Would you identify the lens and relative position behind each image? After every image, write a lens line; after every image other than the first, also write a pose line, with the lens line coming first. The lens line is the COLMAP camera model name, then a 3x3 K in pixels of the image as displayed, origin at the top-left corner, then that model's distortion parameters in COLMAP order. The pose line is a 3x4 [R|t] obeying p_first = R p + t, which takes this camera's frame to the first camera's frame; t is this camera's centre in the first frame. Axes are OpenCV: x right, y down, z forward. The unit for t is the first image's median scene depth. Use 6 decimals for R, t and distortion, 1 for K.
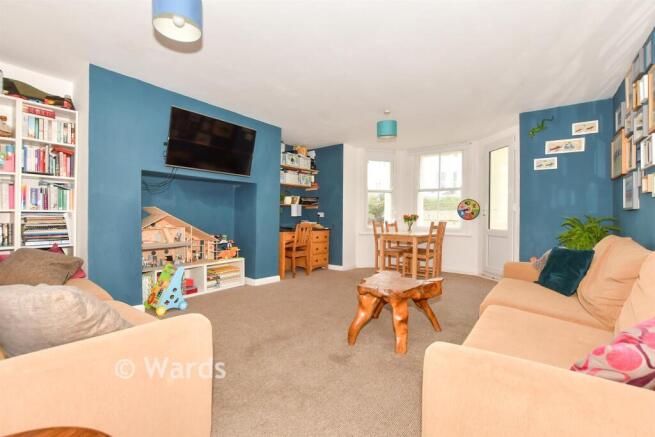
lens RADIAL K [[291.3, 0, 327.8], [0, 291.3, 217.3], [0, 0, 1]] dist [-0.000811, -0.000079]
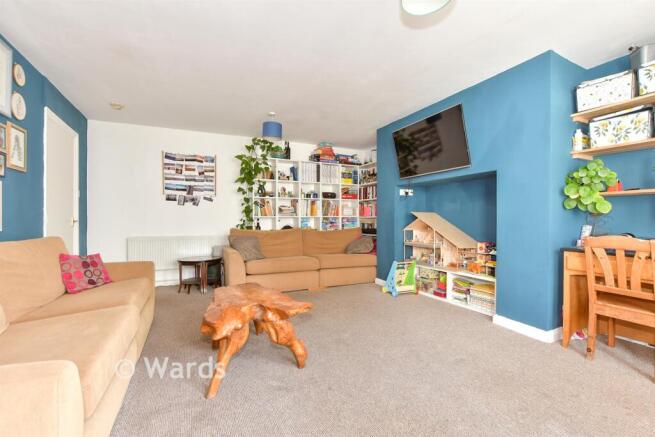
lens RADIAL K [[291.3, 0, 327.2], [0, 291.3, 219.5], [0, 0, 1]] dist [-0.000811, -0.000079]
pose [[-0.467871, -0.009060, -0.883750, 0.563790], [-0.002540, 0.999957, -0.008907, 0.004295], [0.883793, -0.001923, -0.467874, 1.045782]]
